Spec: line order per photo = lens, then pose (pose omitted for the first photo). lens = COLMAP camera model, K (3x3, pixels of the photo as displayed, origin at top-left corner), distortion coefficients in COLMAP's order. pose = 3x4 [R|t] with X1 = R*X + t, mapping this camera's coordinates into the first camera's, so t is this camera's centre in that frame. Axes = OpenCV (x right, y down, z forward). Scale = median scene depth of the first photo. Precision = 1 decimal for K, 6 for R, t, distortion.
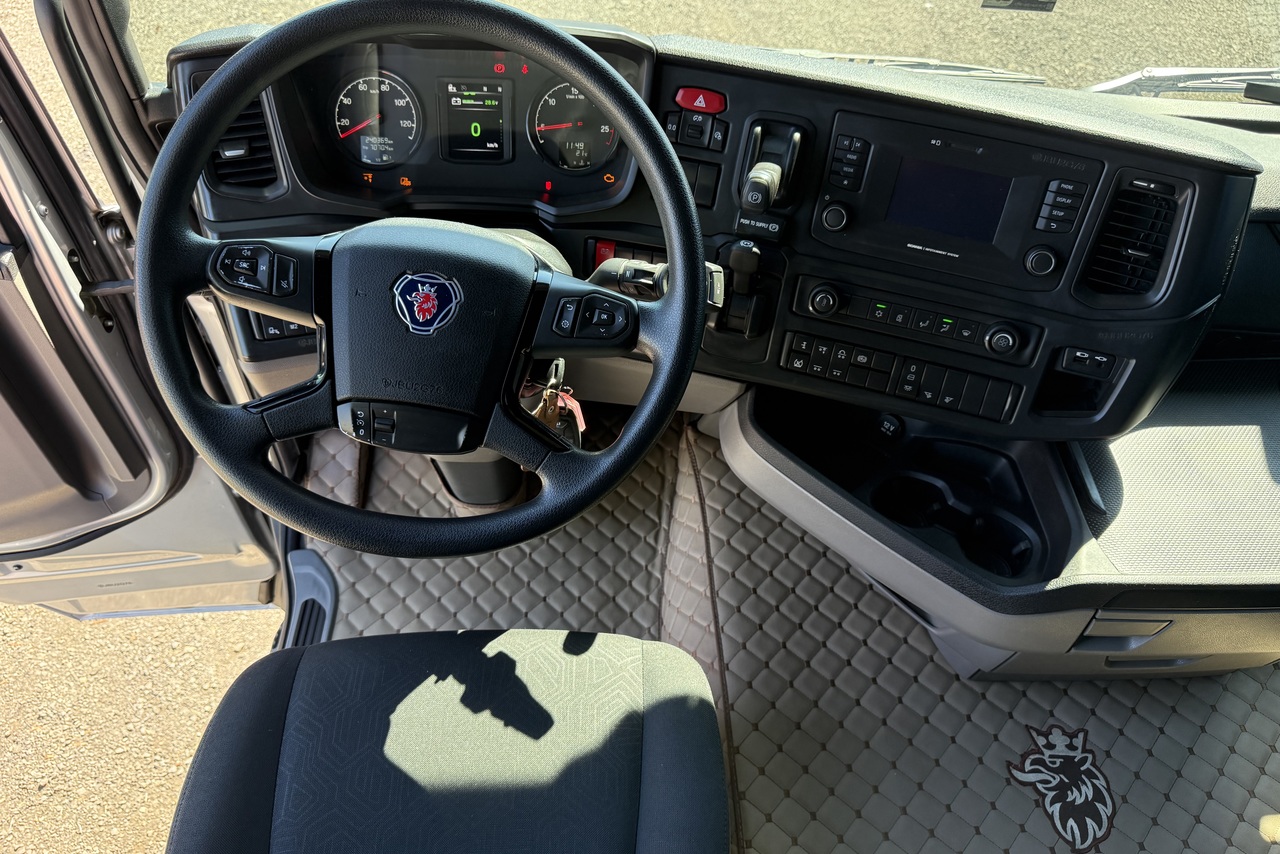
lens RADIAL K [[901.2, 0, 638.3], [0, 901.2, 426.0], [0, 0, 1]] dist [0.050375, -0.059221]
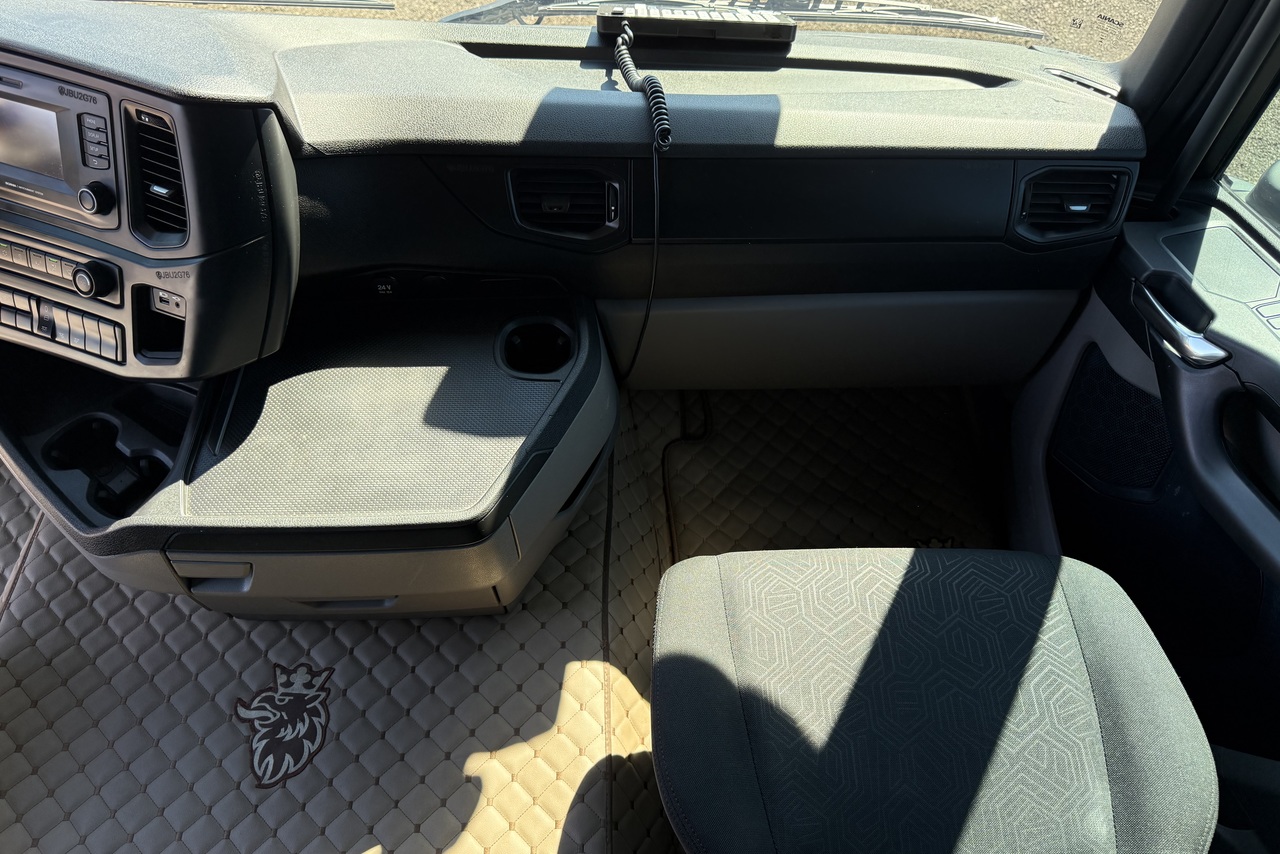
lens RADIAL K [[901.2, 0, 641.5], [0, 901.2, 425.8], [0, 0, 1]] dist [0.050375, -0.059221]
pose [[0.998162, -0.001541, -0.060581, 0.987414], [0.005545, 0.997806, 0.065971, 0.000306], [0.060346, -0.066186, 0.995981, 0.039029]]
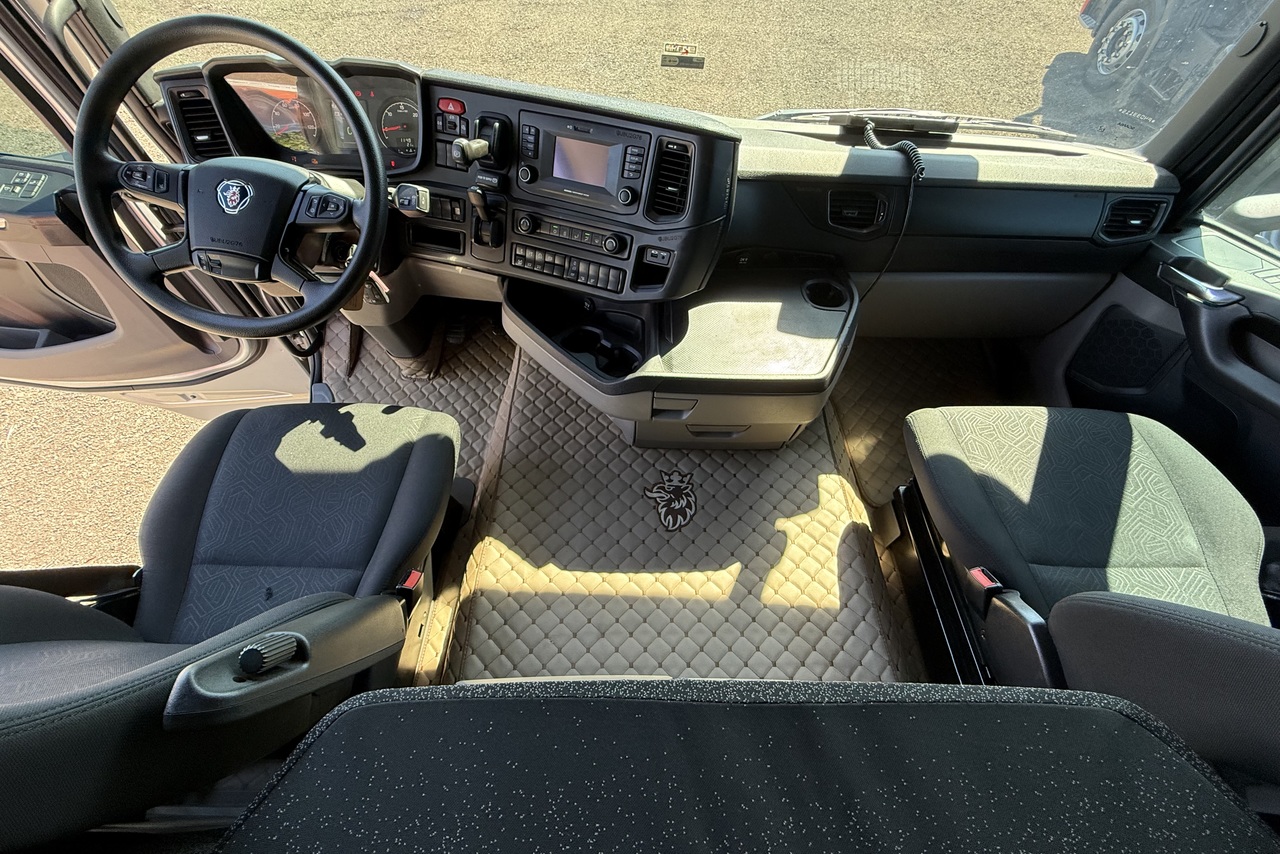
lens RADIAL K [[511.7, 0, 636.0], [0, 511.7, 425.0], [0, 0, 1]] dist [0.014336, 0.000232]
pose [[0.997997, 0.023536, -0.058713, 0.481004], [-0.018444, 0.996140, 0.085821, 0.163266], [0.060506, -0.084566, 0.994579, -0.037740]]
